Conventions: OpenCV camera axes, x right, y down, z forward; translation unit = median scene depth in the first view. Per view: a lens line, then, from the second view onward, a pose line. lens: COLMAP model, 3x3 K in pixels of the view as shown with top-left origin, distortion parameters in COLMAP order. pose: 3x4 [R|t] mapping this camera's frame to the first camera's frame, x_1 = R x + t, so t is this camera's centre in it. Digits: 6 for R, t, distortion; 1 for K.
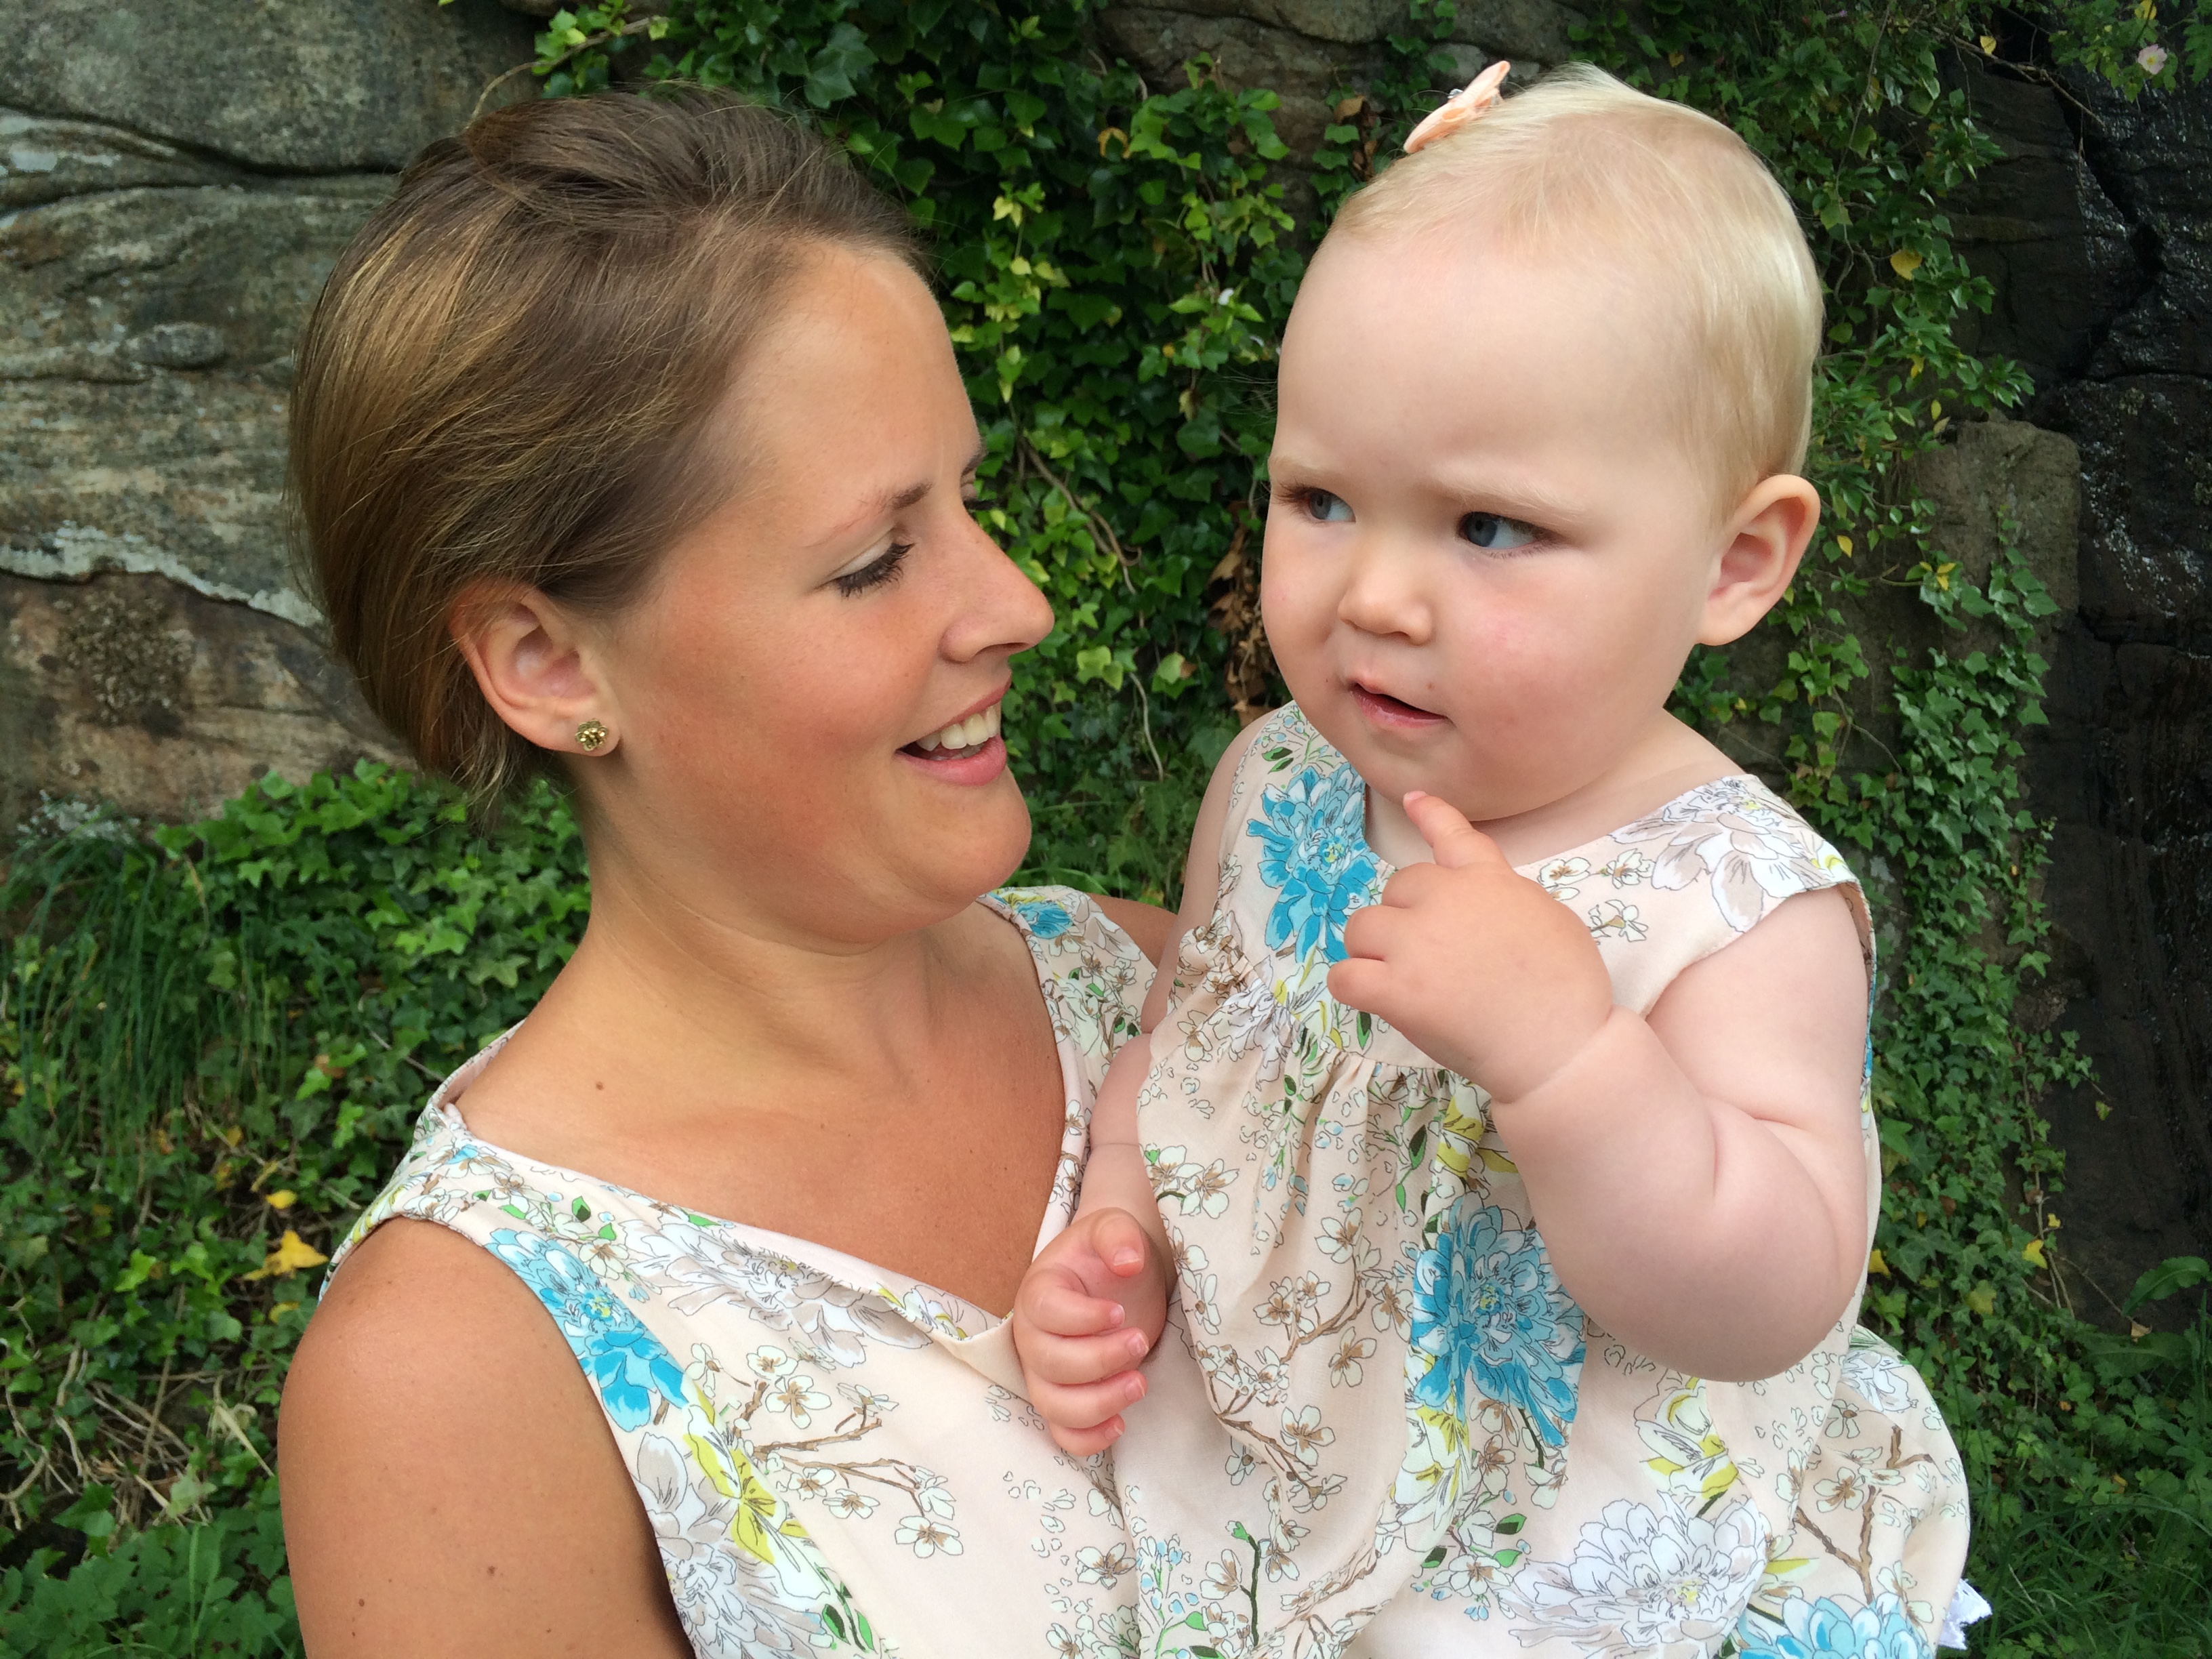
lens RADIAL K [[1847.8, 0, 1087.2], [0, 1847.8, 801.1], [0, 0, 1]] dist [0.080033, -0.113355]
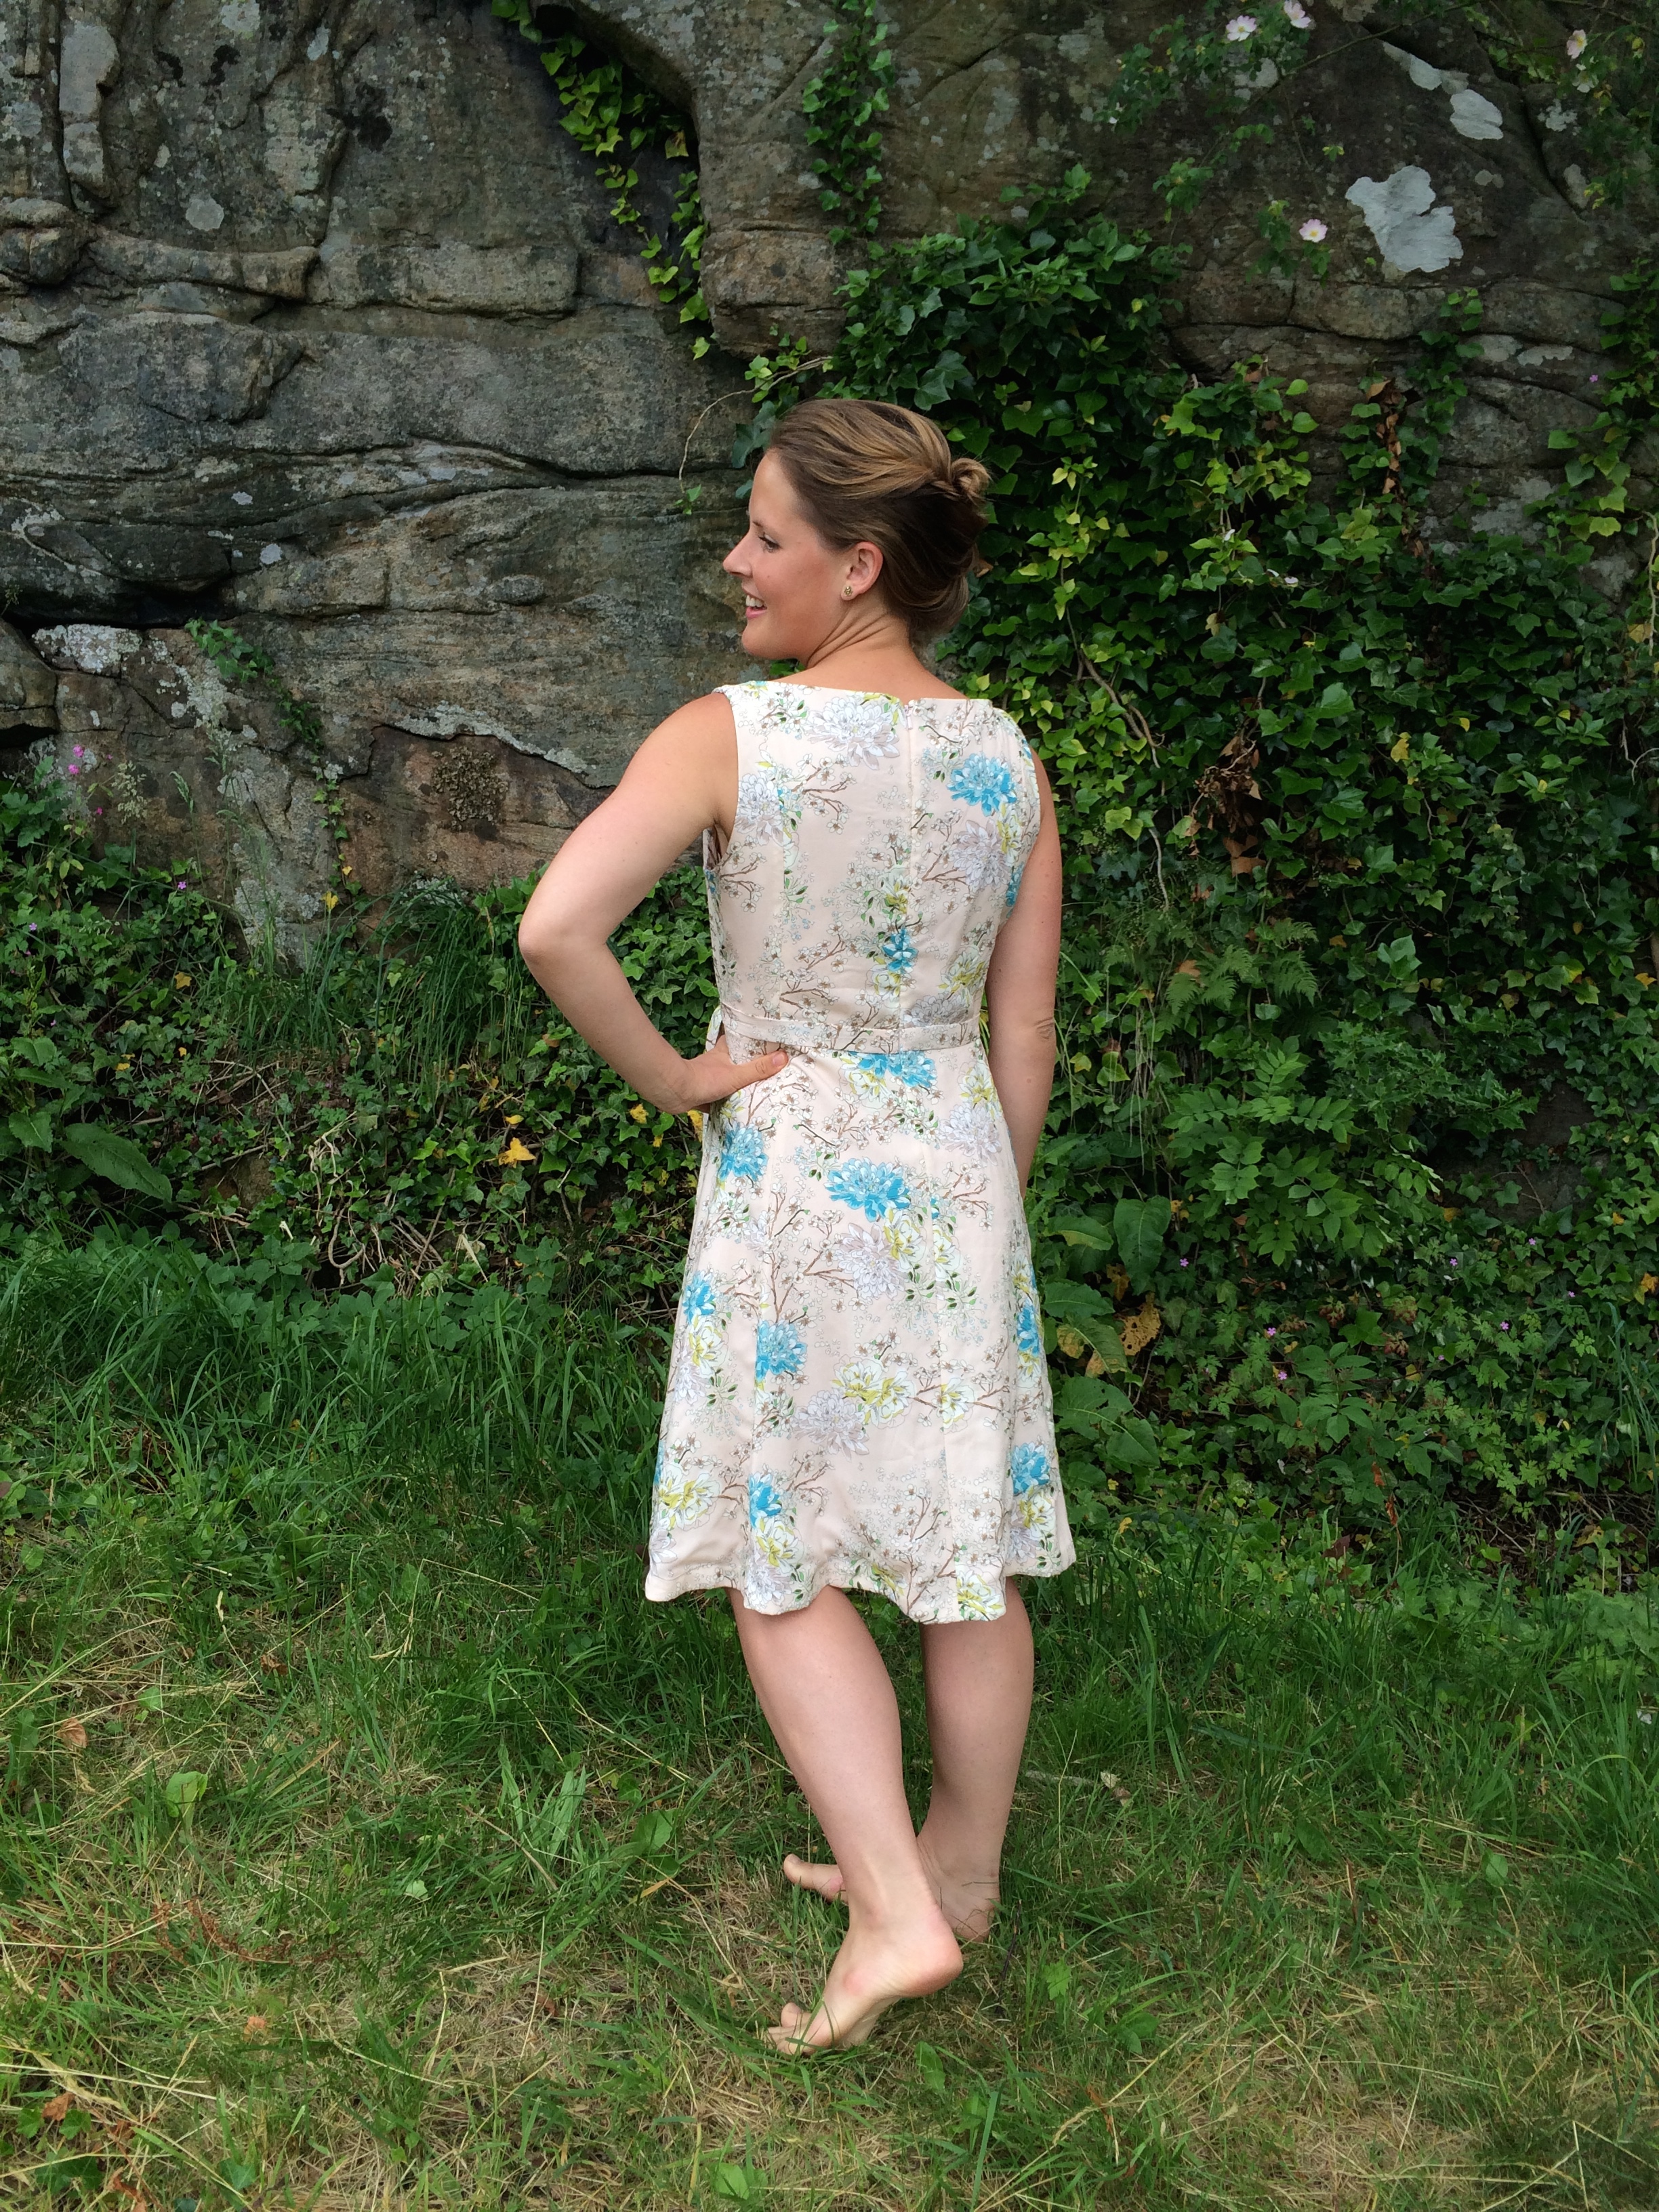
lens RADIAL K [[1847.8, 0, 904.5], [0, 1847.8, 1092.8], [0, 0, 1]] dist [0.080033, -0.113355]
pose [[0.939285, 0.060881, -0.337695, 0.353821], [-0.074833, 0.996791, -0.028438, 0.187569], [0.334880, 0.051982, 0.940826, -0.310078]]
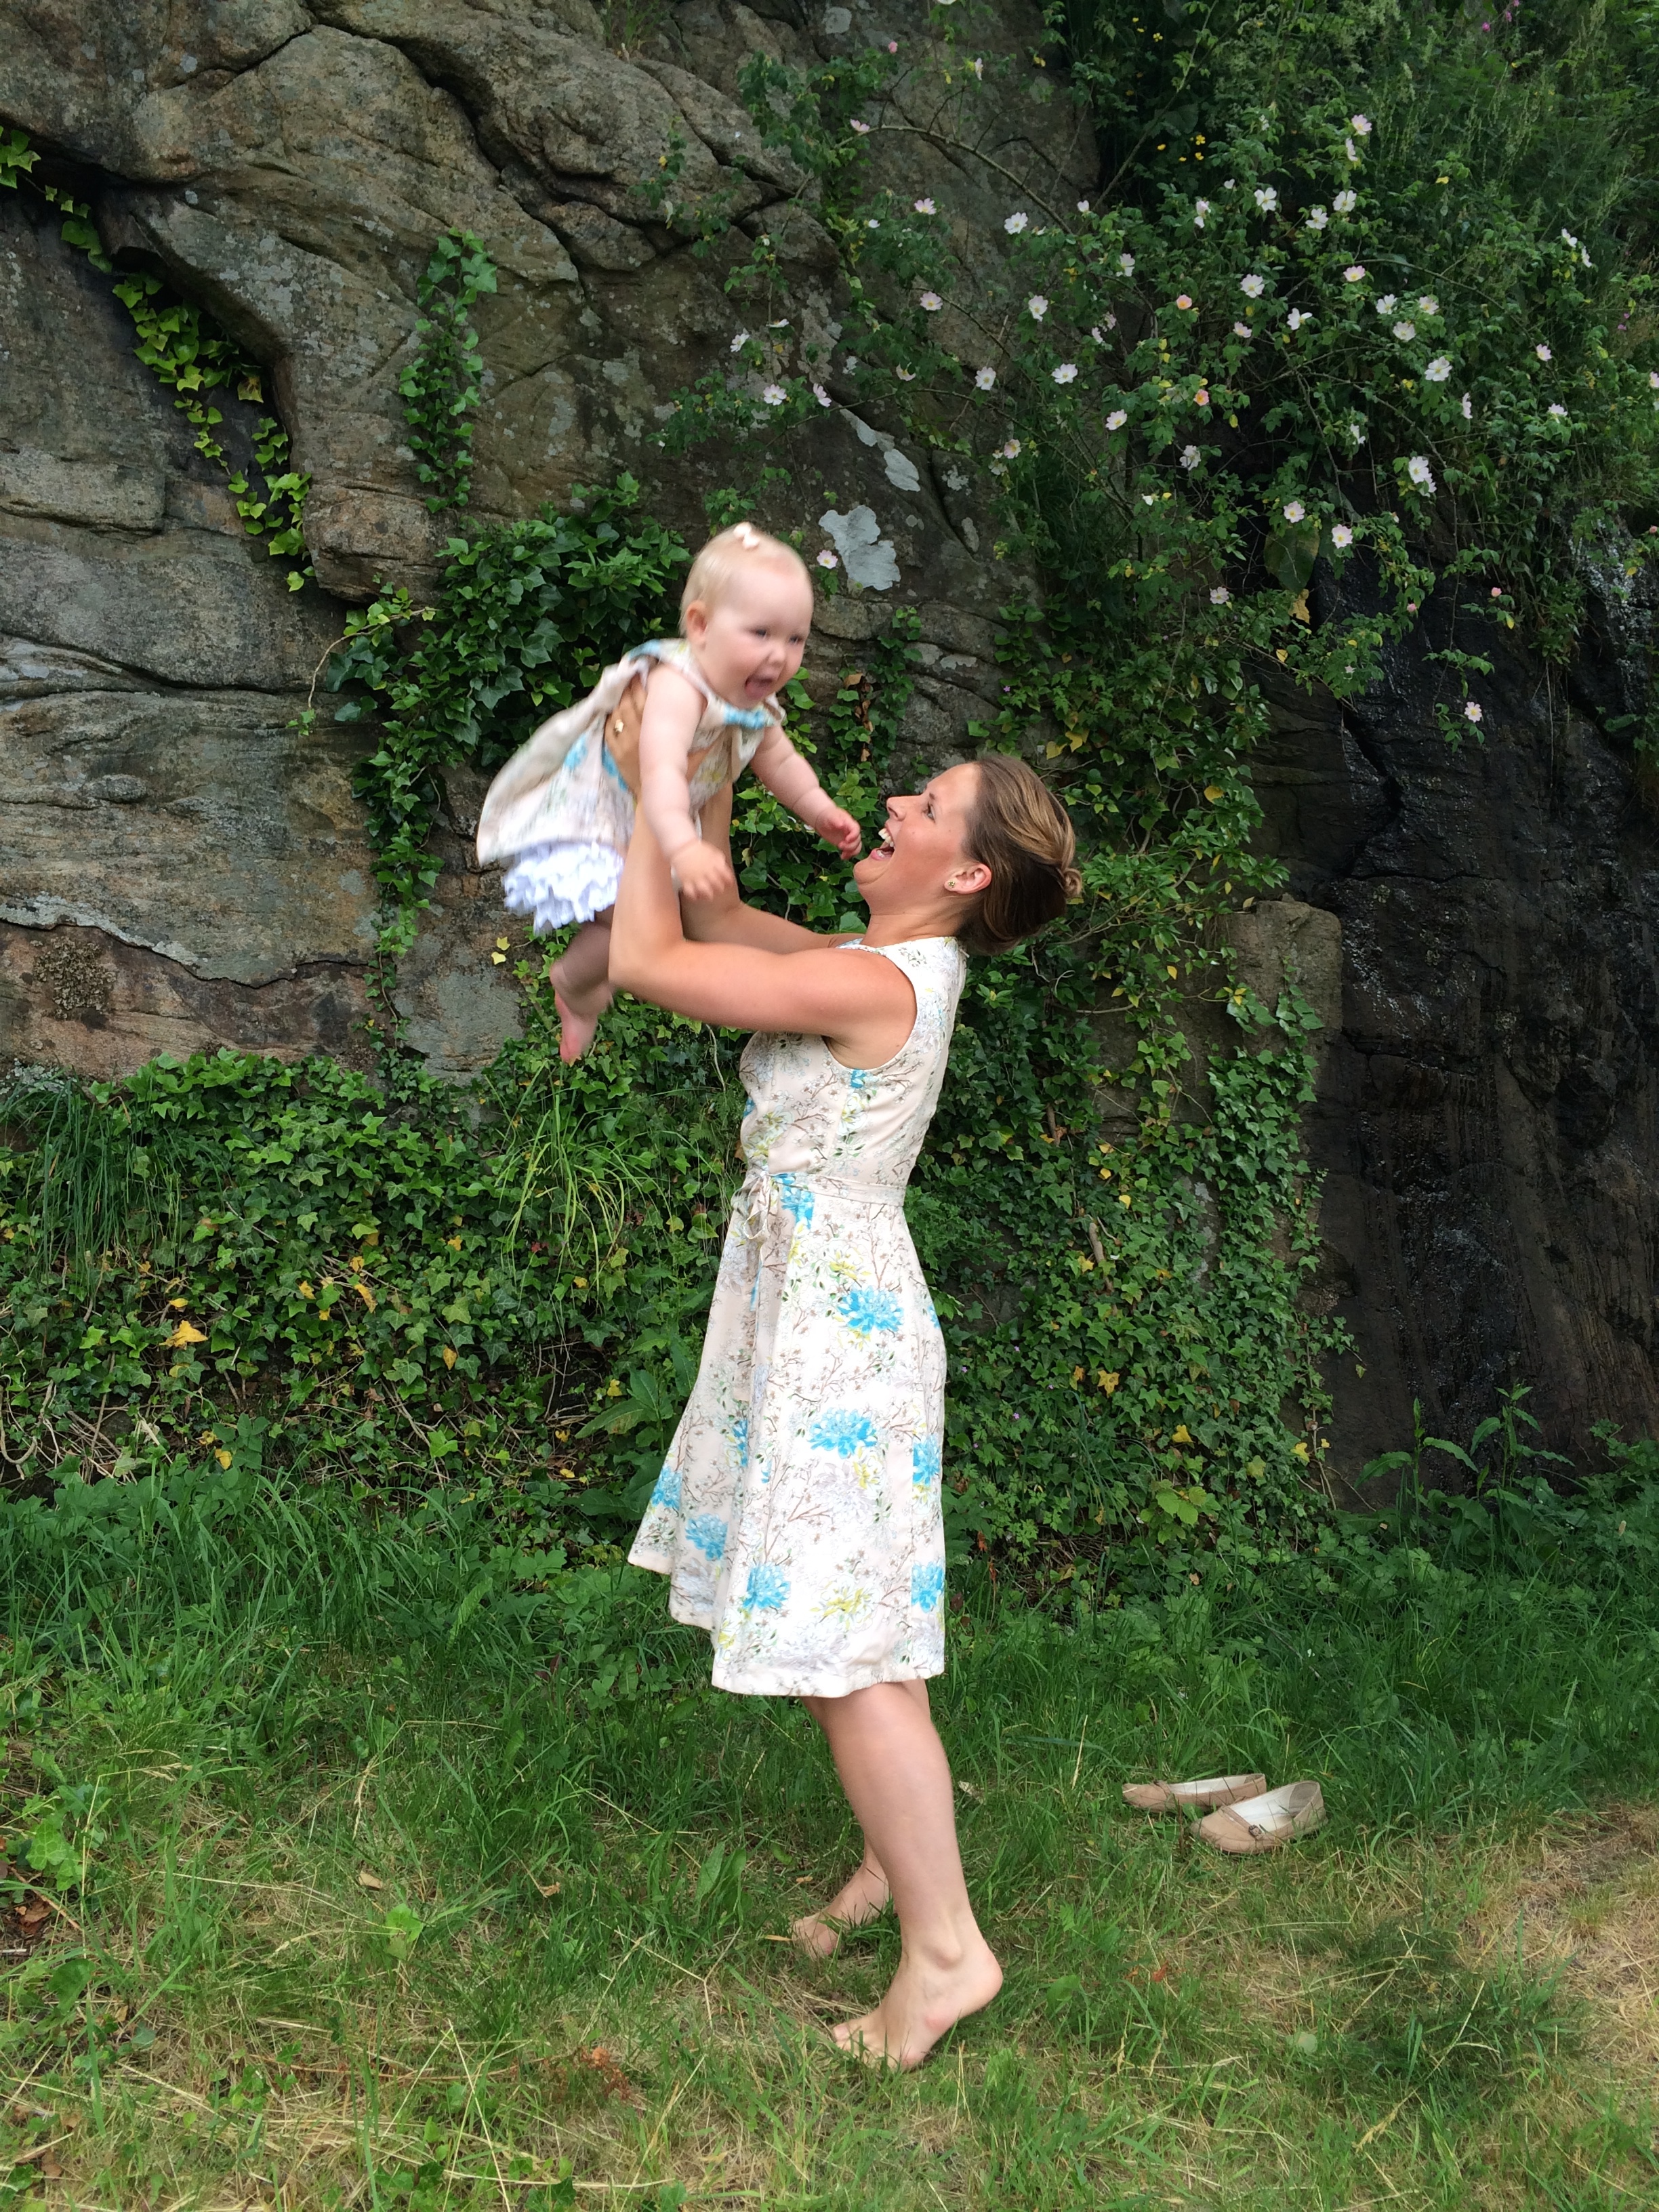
lens RADIAL K [[1847.8, 0, 842.1], [0, 1847.8, 1087.4], [0, 0, 1]] dist [0.080033, -0.113355]
pose [[0.993182, 0.031857, 0.112135, -0.040462], [-0.019462, 0.993748, -0.109941, 0.172954], [-0.114937, 0.107009, 0.987592, -0.614401]]
